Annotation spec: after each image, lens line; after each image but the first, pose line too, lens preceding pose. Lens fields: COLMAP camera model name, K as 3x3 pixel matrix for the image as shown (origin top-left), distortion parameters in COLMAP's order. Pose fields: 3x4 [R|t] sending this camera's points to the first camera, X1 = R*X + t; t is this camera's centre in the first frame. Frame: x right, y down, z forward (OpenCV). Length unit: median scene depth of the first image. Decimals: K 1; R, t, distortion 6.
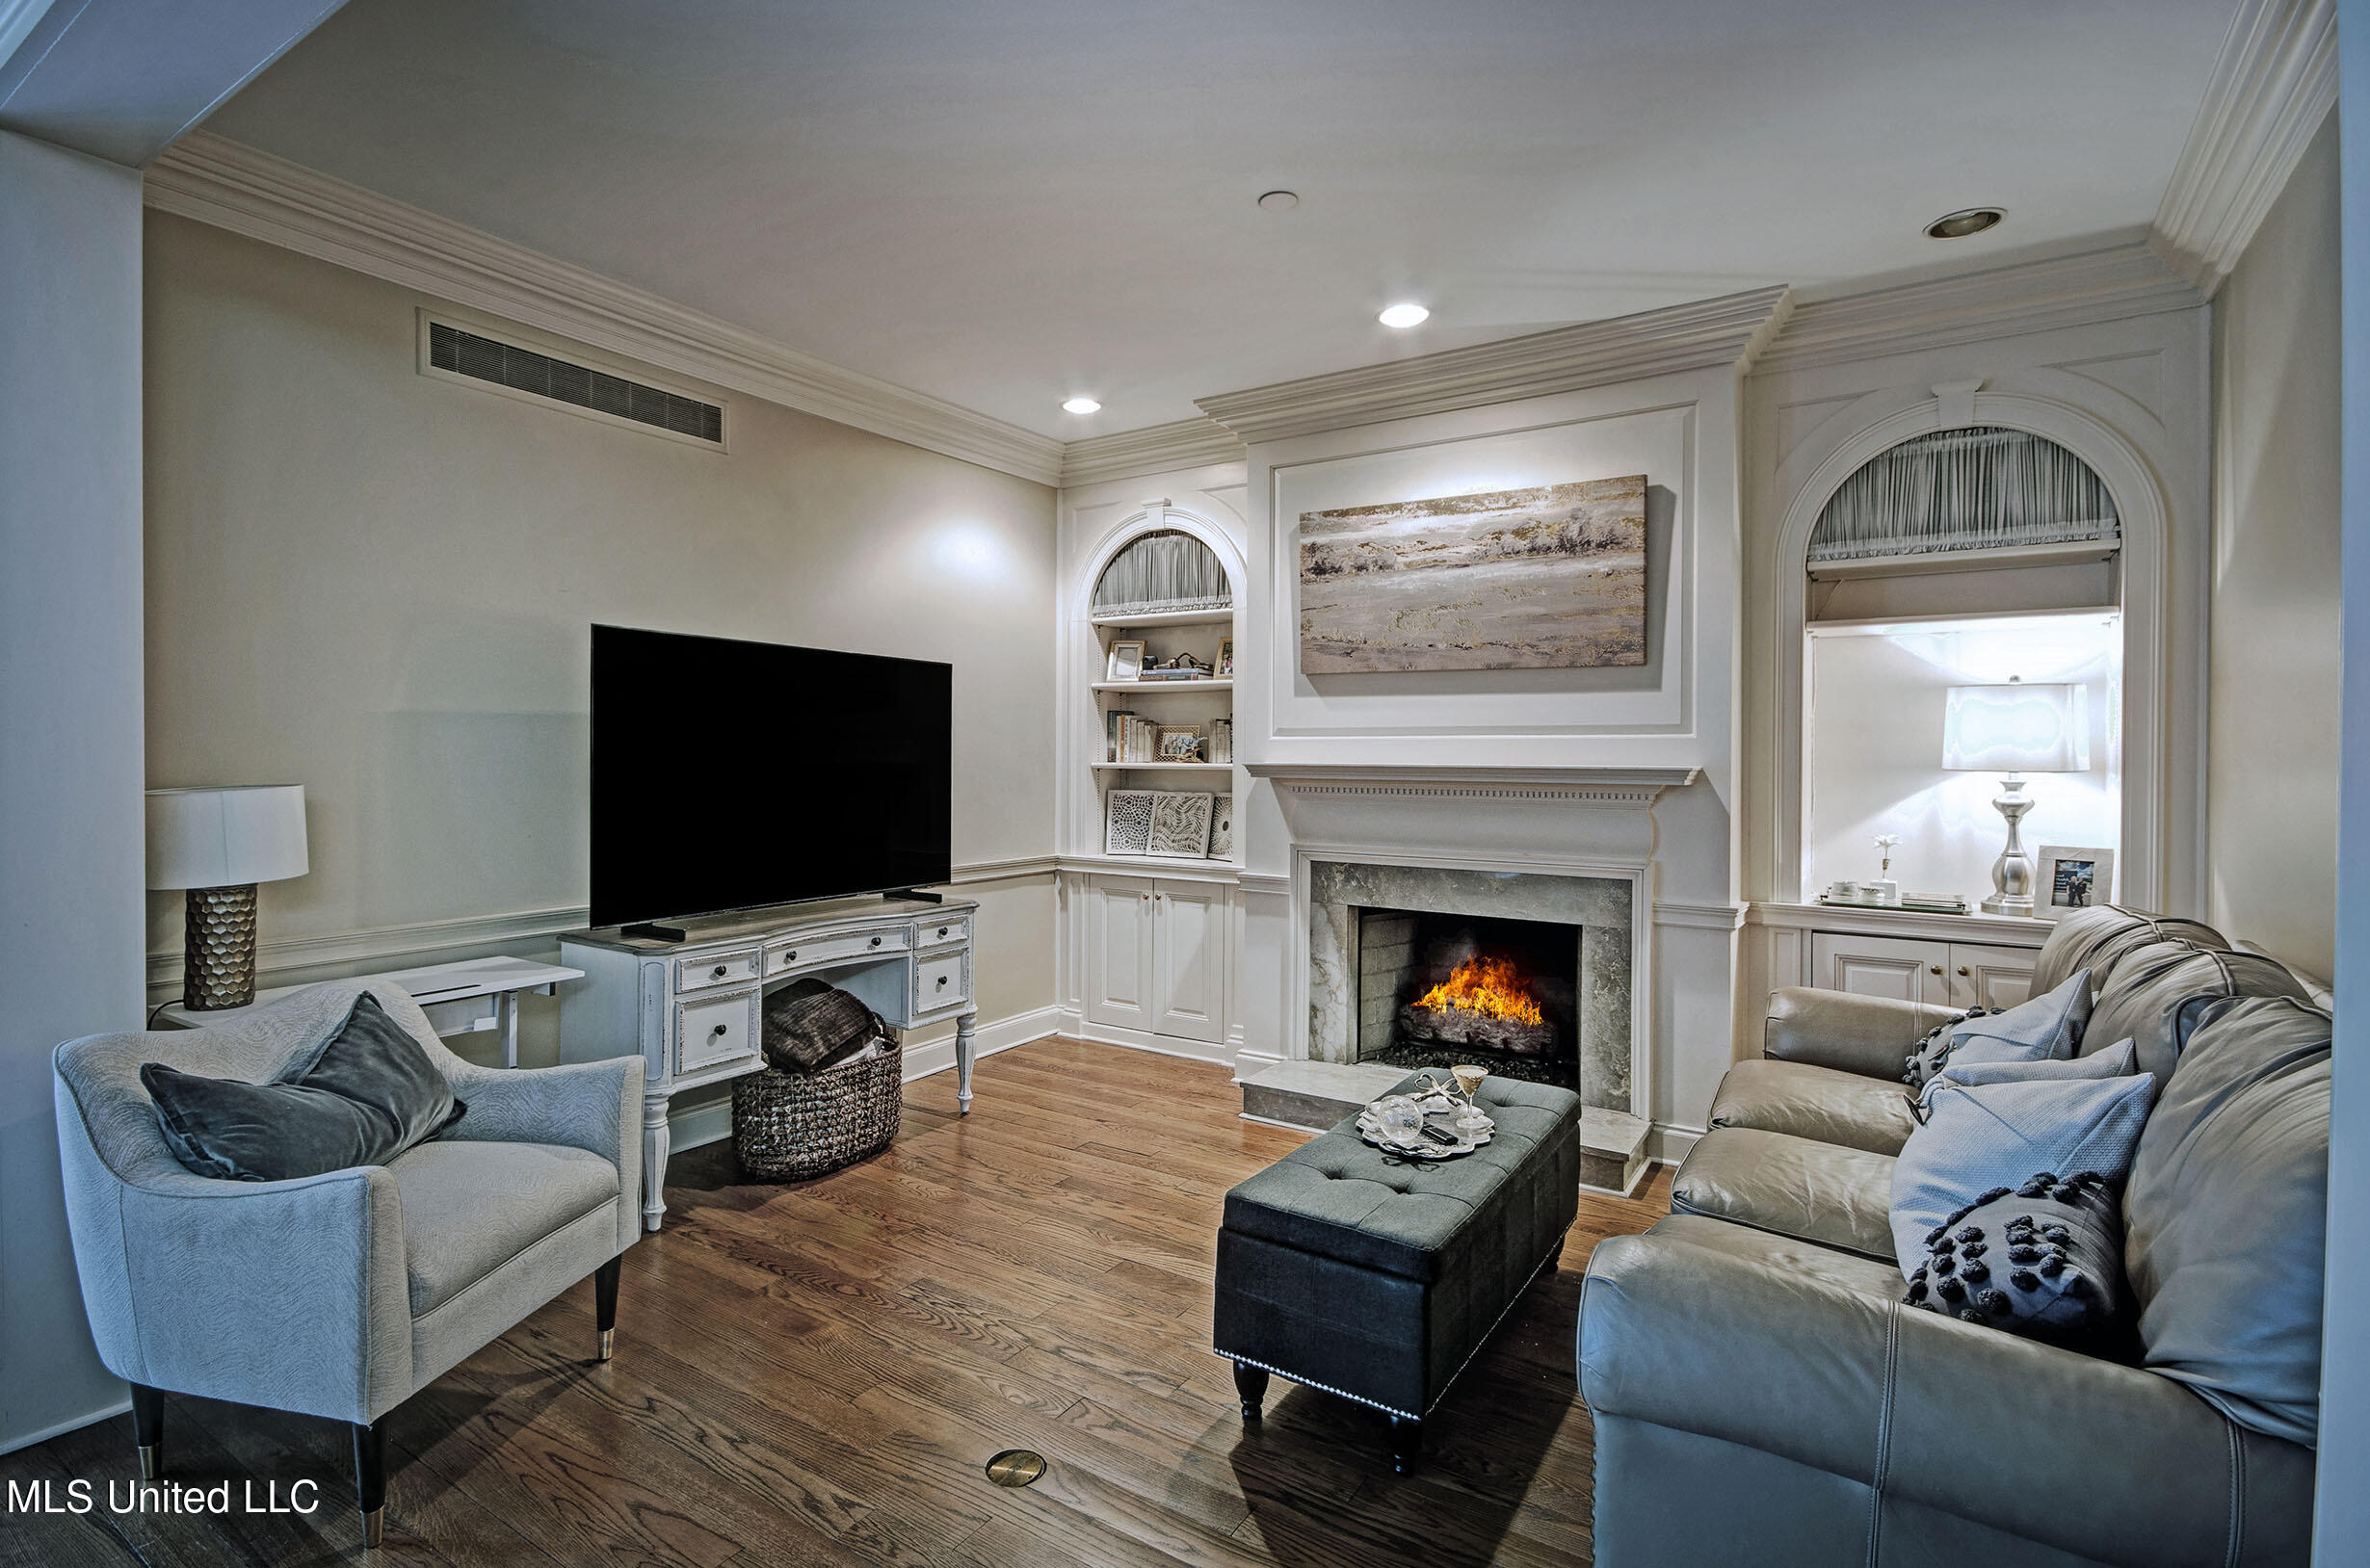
lens RADIAL K [[1145.9, 0, 1174.6], [0, 1145.9, 768.8], [0, 0, 1]] dist [-0.002746, -0.000275]
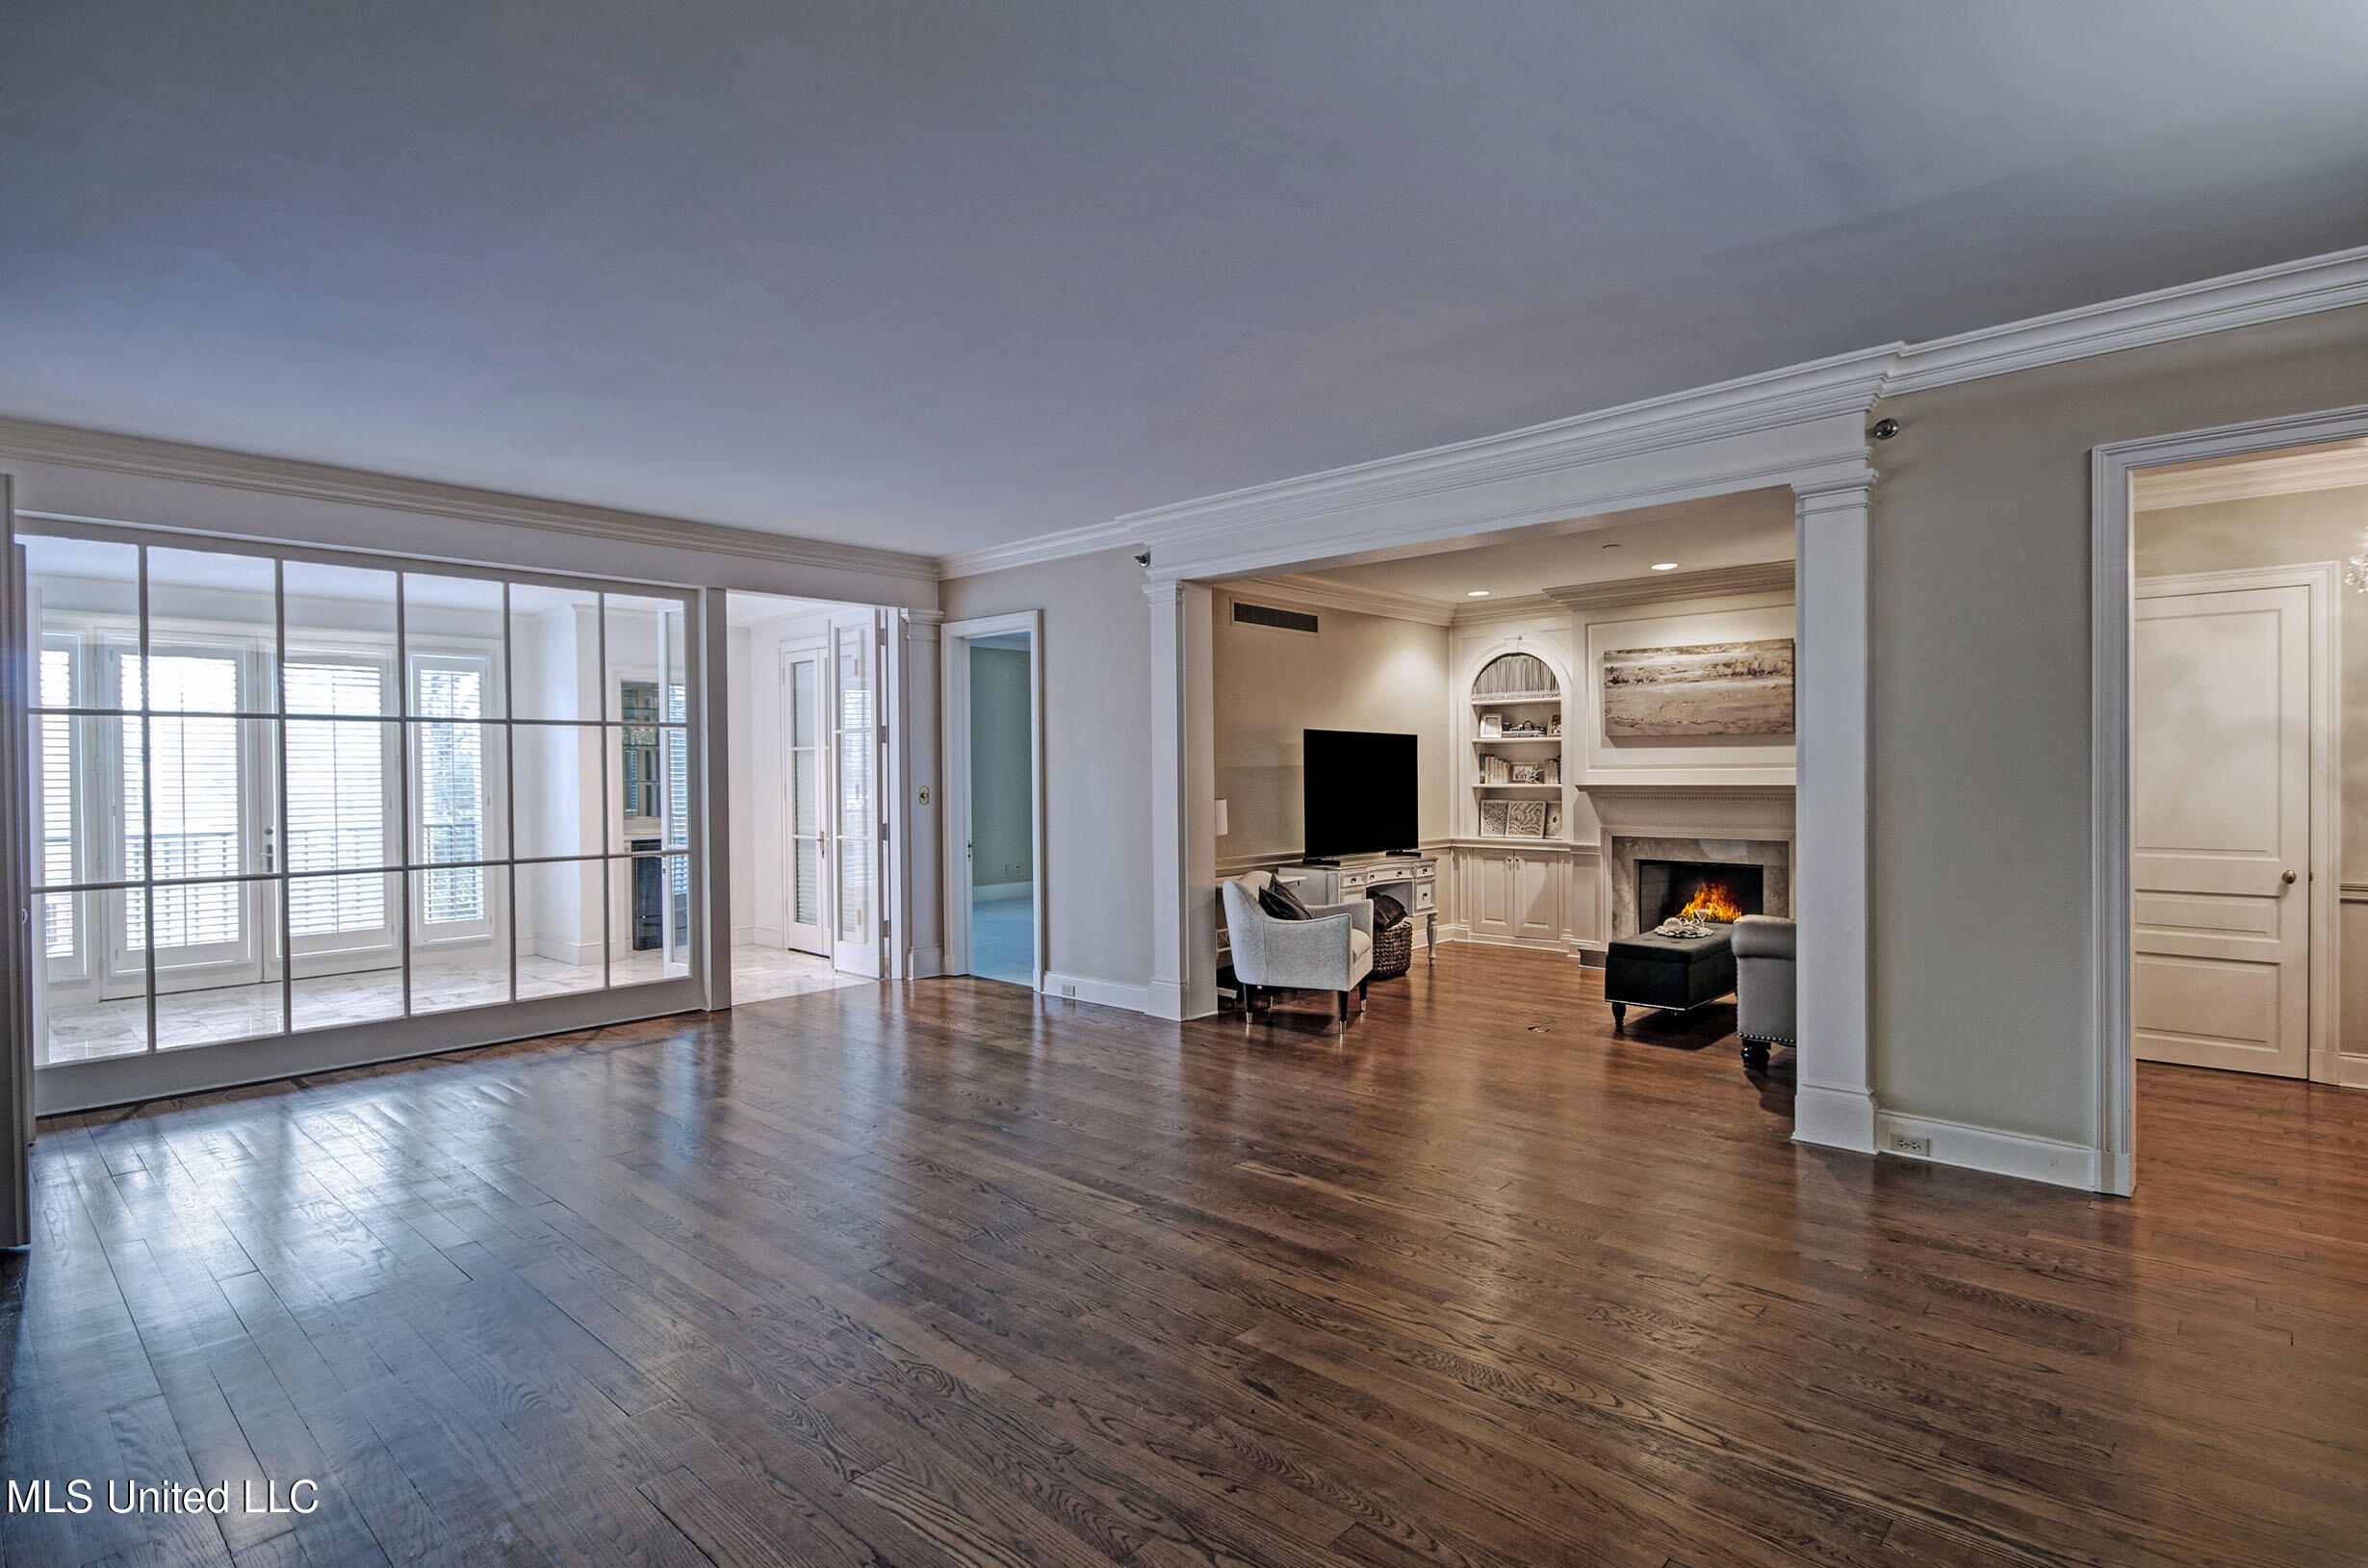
lens RADIAL K [[1215.7, 0, 1184.0], [0, 1215.7, 784.0], [0, 0, 1]] dist [0.016035, 0.000251]
pose [[0.988066, -0.012158, -0.153554, -0.267196], [0.012116, 0.999926, -0.001206, -0.011064], [0.153557, -0.000669, 0.988140, -1.079698]]
